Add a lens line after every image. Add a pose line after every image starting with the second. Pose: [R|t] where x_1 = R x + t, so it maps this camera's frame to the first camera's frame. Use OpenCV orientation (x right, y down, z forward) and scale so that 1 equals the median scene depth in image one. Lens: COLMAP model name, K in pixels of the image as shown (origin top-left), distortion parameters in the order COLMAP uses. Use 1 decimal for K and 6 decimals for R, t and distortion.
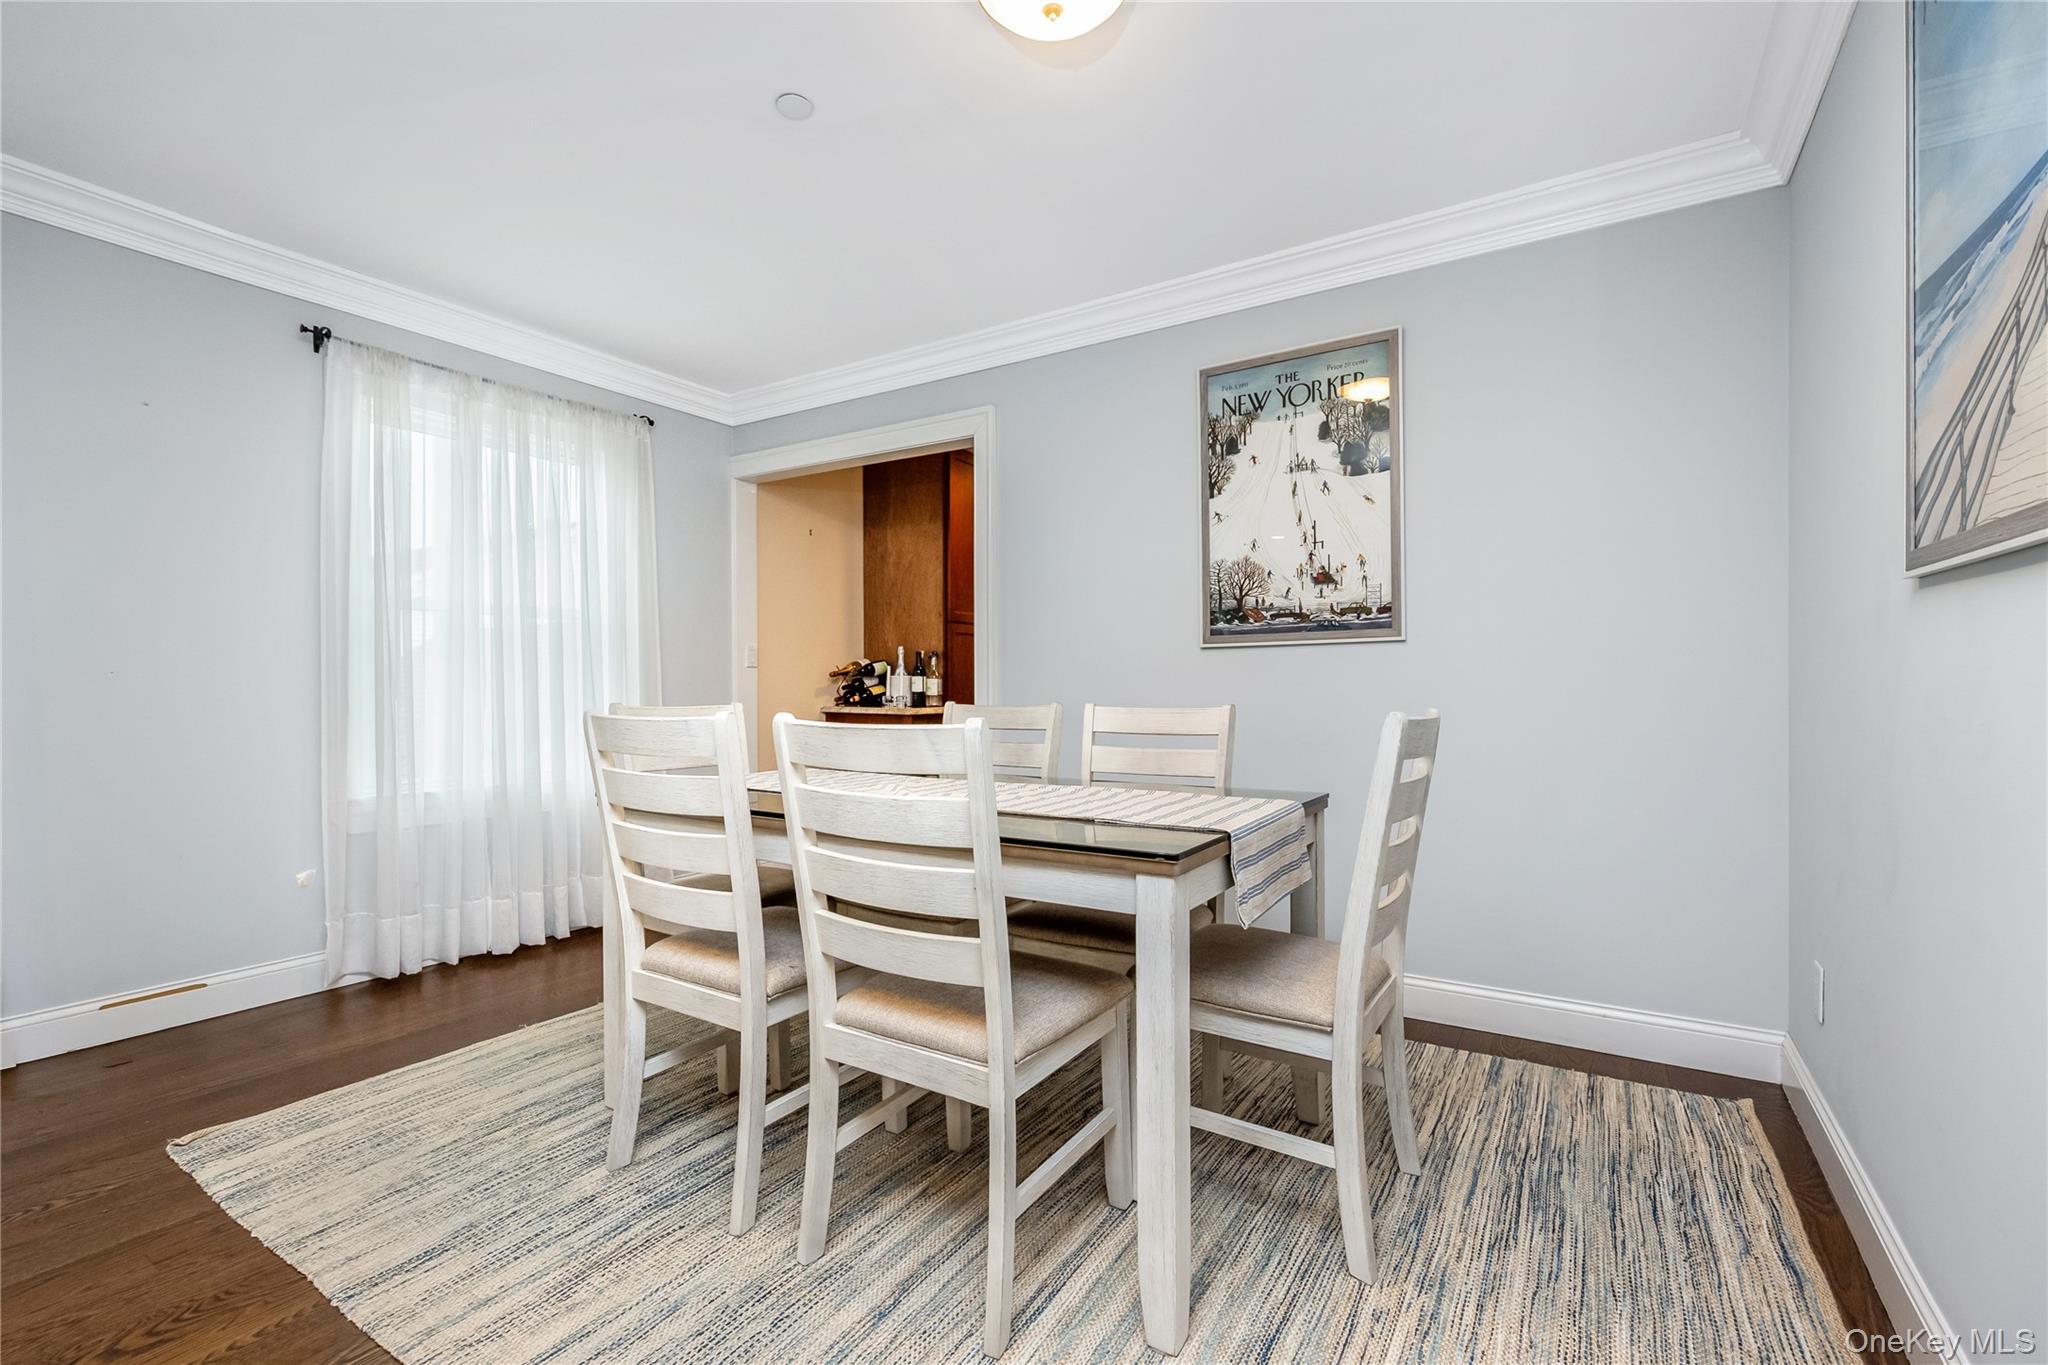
lens RADIAL K [[876.8, 0, 1082.3], [0, 876.8, 687.0], [0, 0, 1]] dist [0.001159, -0.000163]
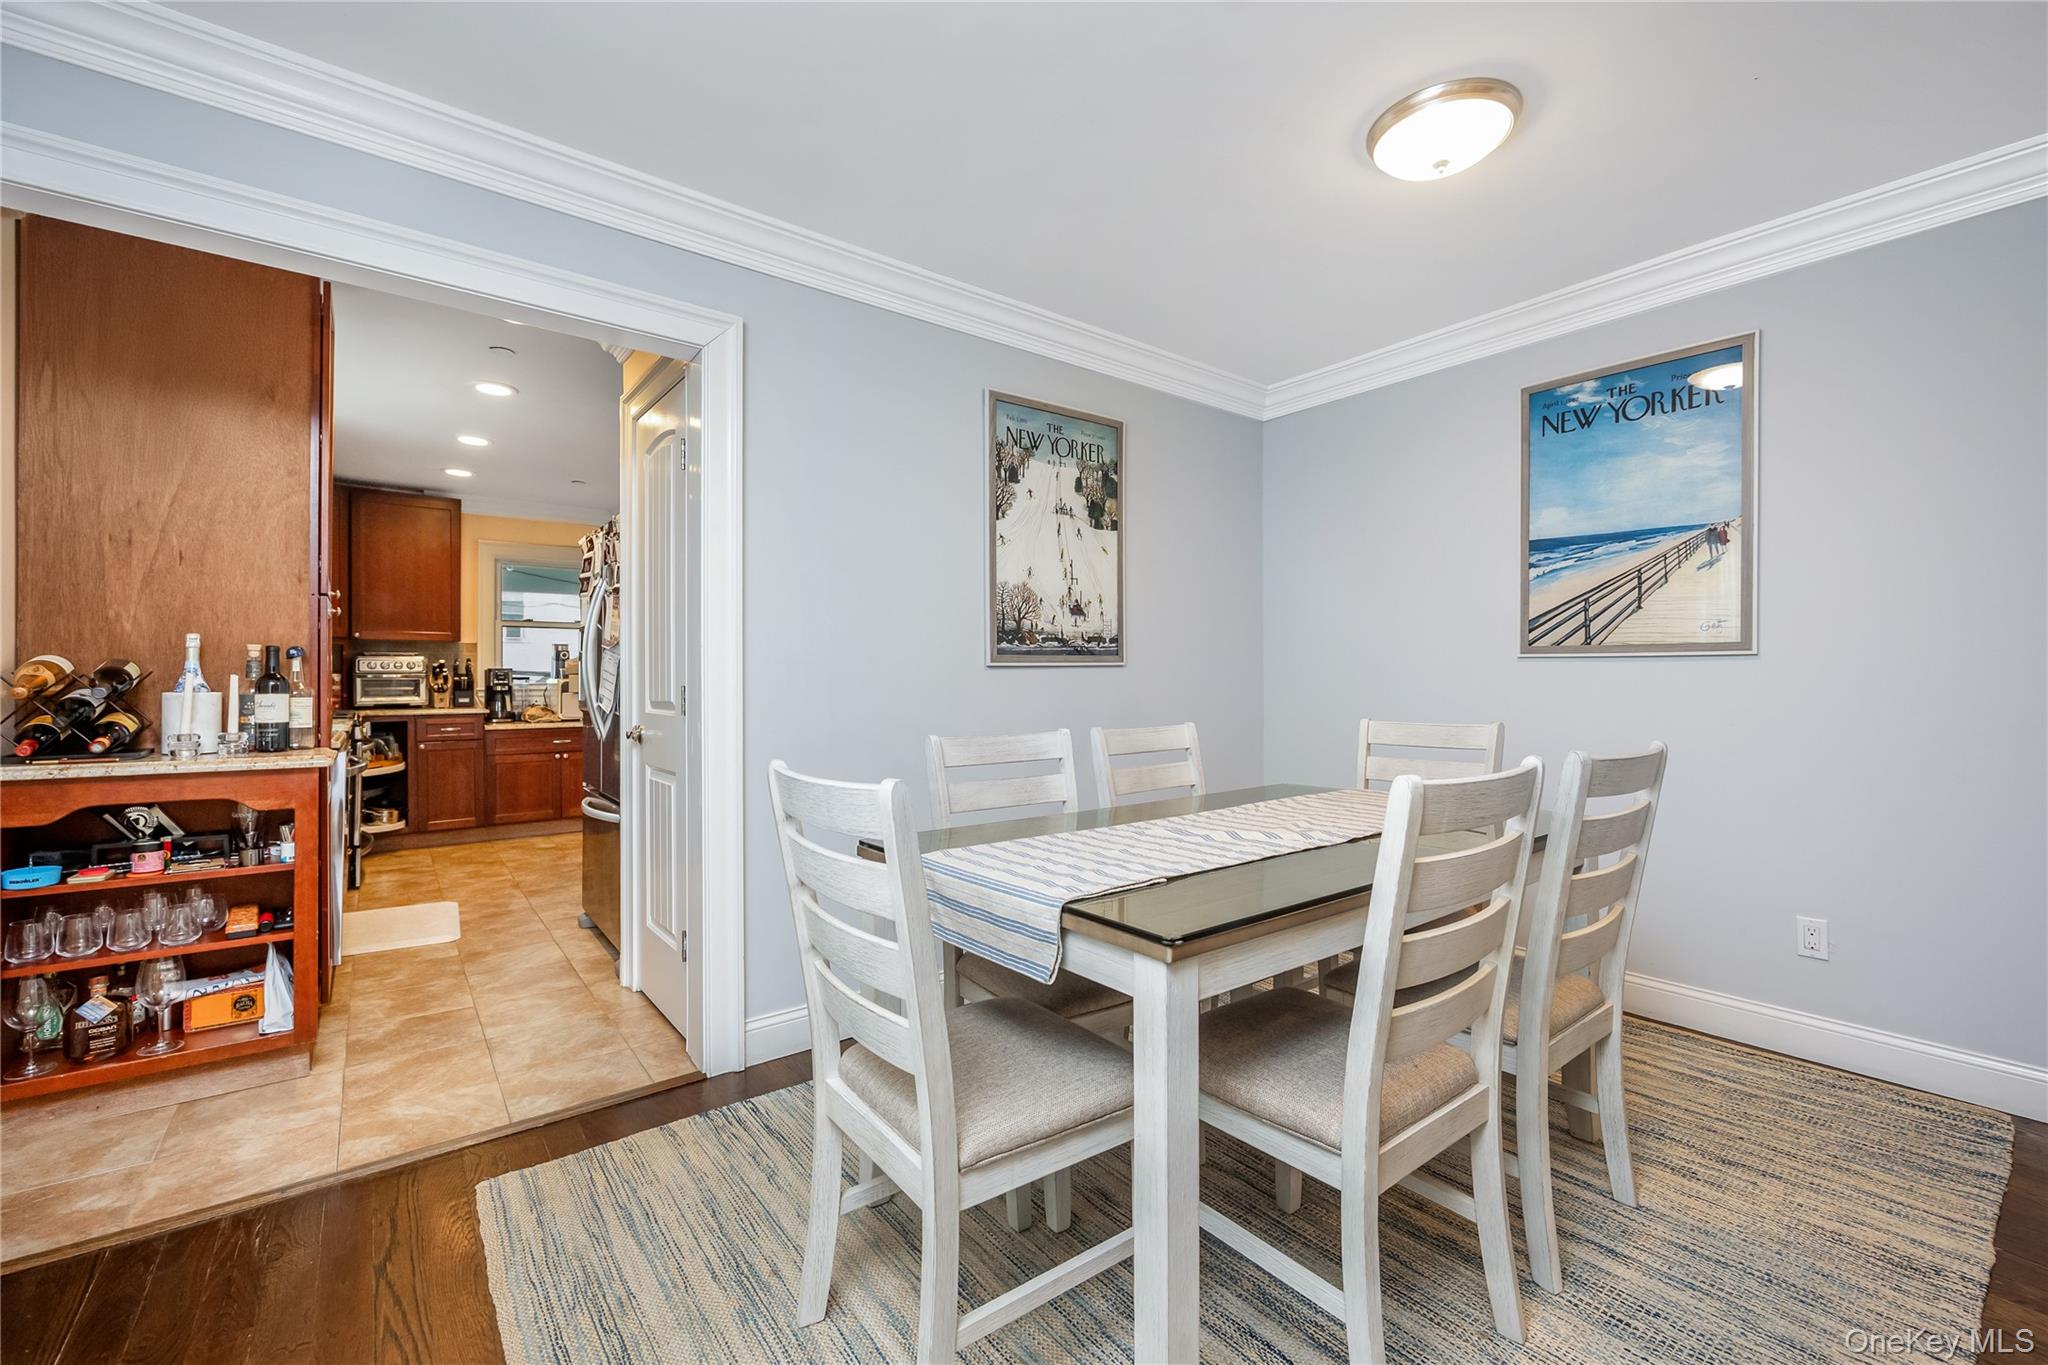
lens RADIAL K [[860.9, 0, 1027.1], [0, 860.9, 690.0], [0, 0, 1]] dist [-0.009622, -0.000297]
pose [[0.371513, -0.006858, 0.928403, -0.800732], [0.007730, 0.999961, 0.004293, -0.022130], [-0.928396, 0.005582, 0.371551, 0.620231]]
